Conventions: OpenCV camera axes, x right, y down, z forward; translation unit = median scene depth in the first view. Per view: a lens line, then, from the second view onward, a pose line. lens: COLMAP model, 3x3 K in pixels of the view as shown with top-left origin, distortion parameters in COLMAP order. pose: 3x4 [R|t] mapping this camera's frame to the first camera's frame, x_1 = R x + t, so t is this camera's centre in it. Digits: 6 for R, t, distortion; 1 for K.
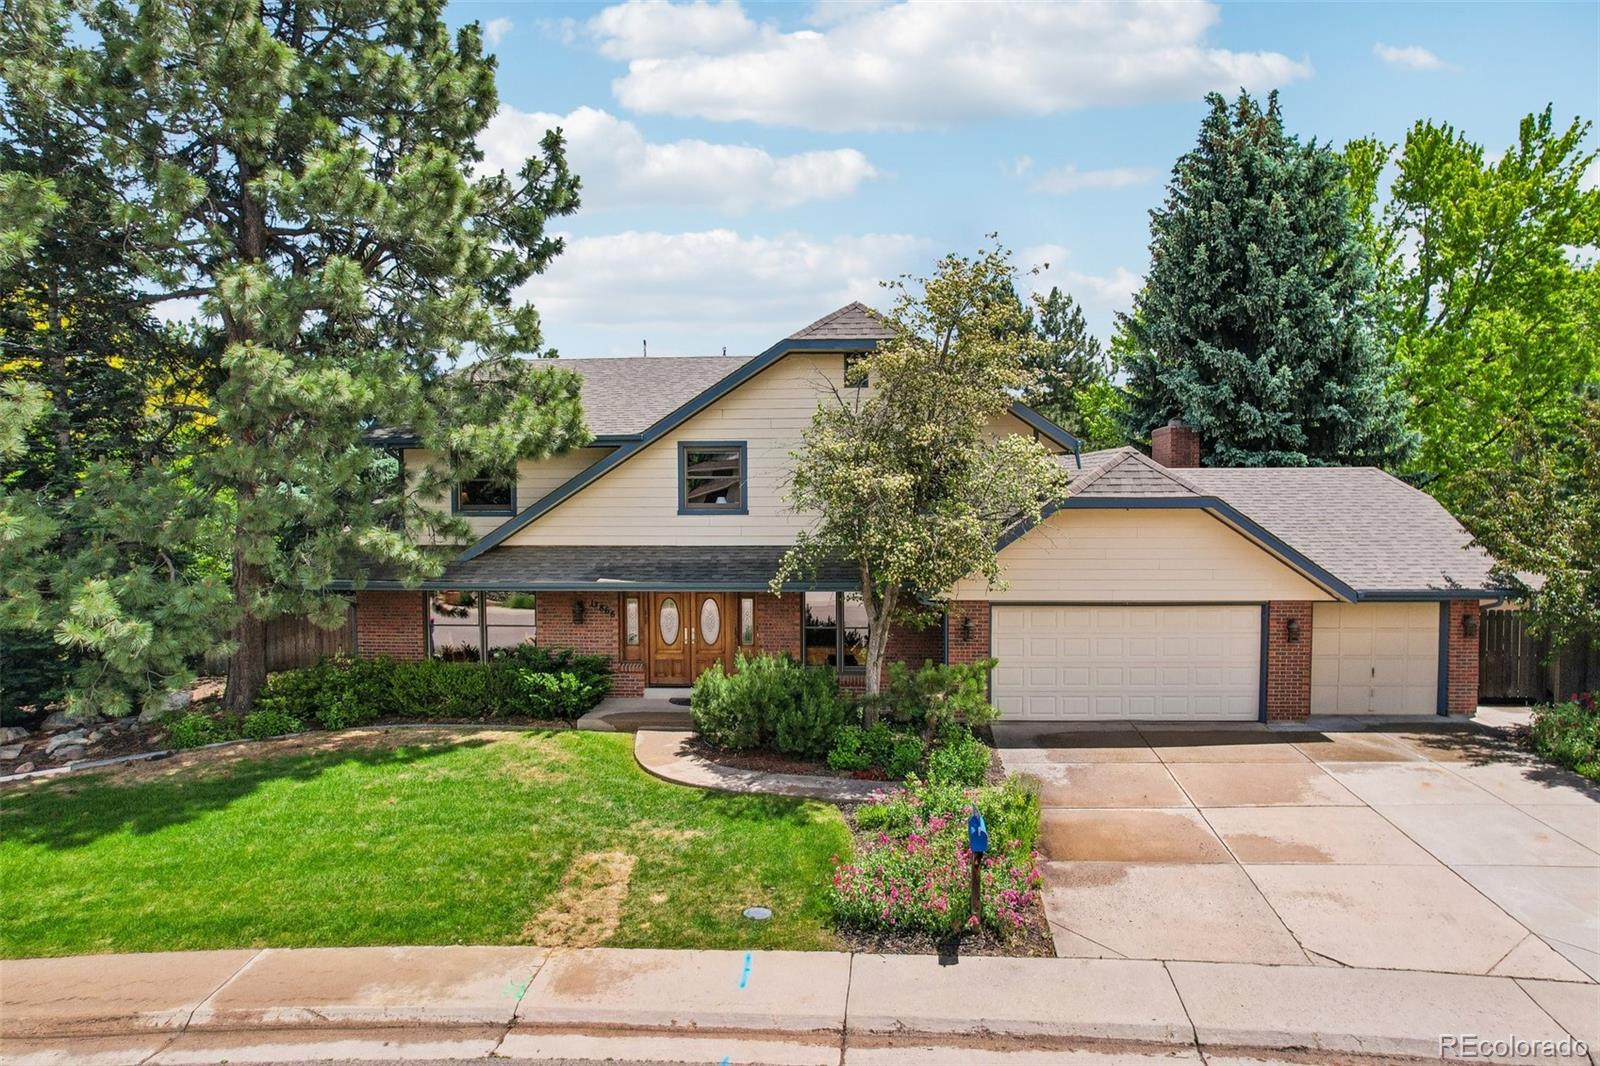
lens RADIAL K [[1044.1, 0, 800.6], [0, 1044.1, 535.5], [0, 0, 1]] dist [-0.035313, 0.007618]
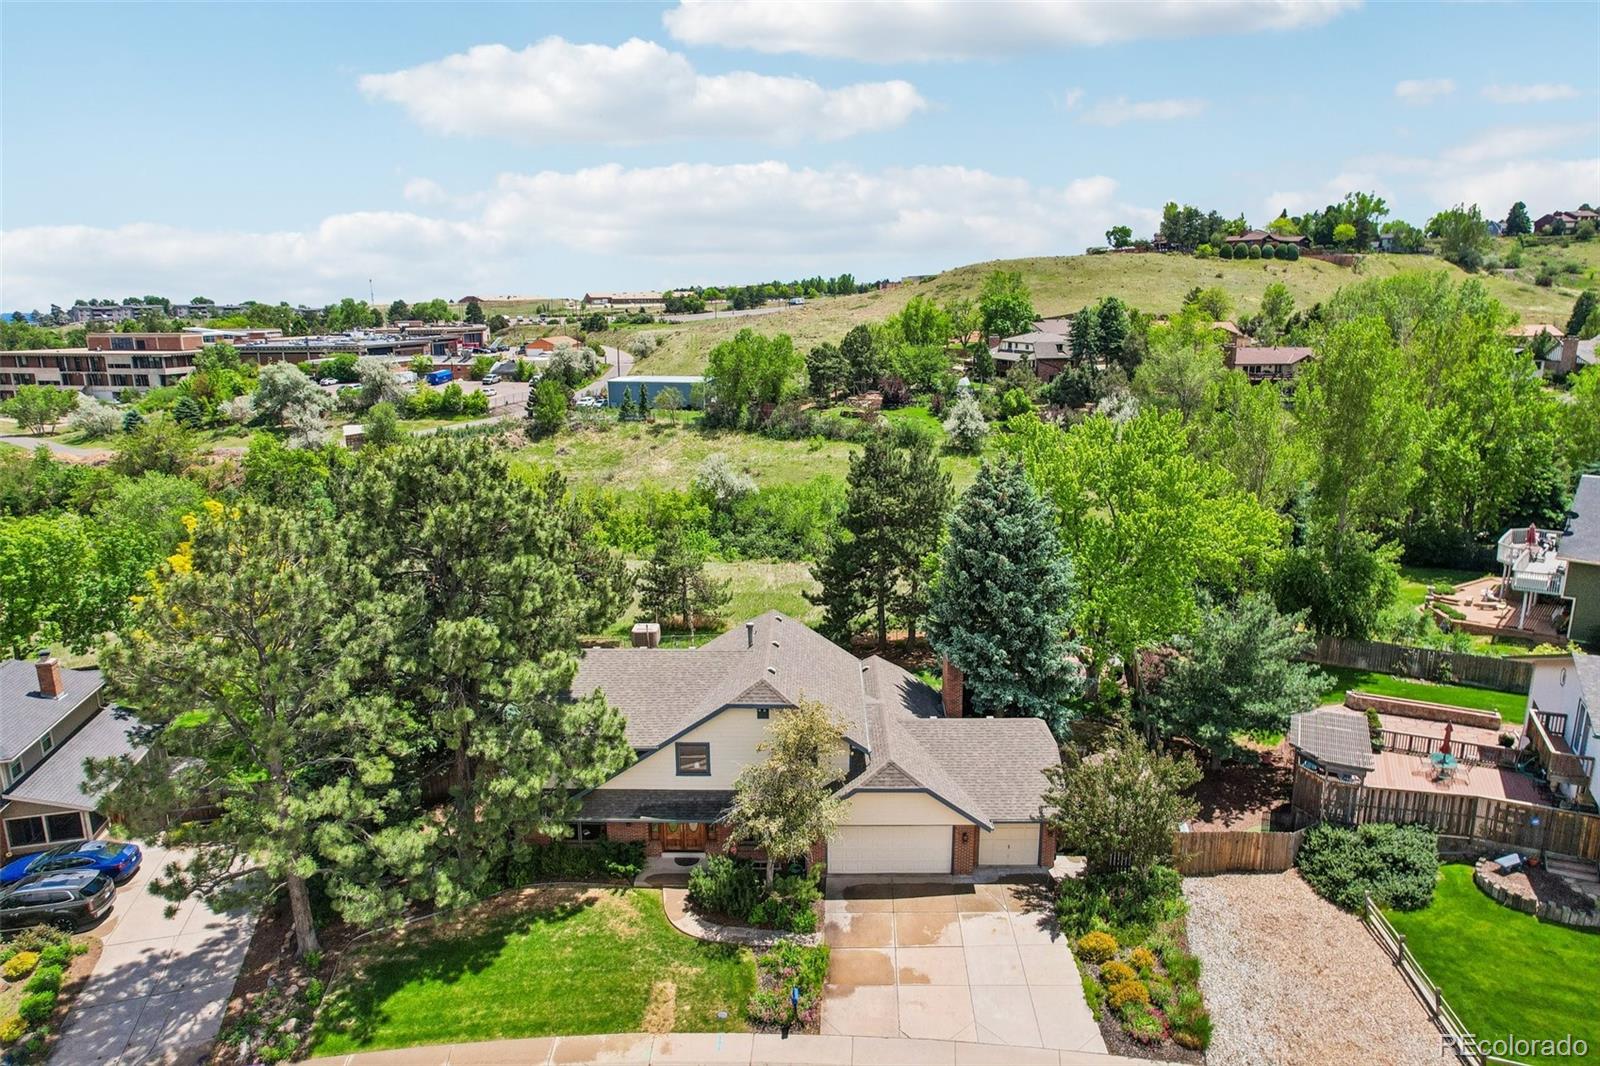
lens RADIAL K [[1044.1, 0, 799.4], [0, 1044.1, 544.0], [0, 0, 1]] dist [-0.035313, 0.007618]
pose [[0.998624, -0.011214, 0.051223, 0.032808], [0.002108, 0.984662, 0.174459, -1.183742], [-0.052394, -0.174111, 0.983331, -1.342694]]
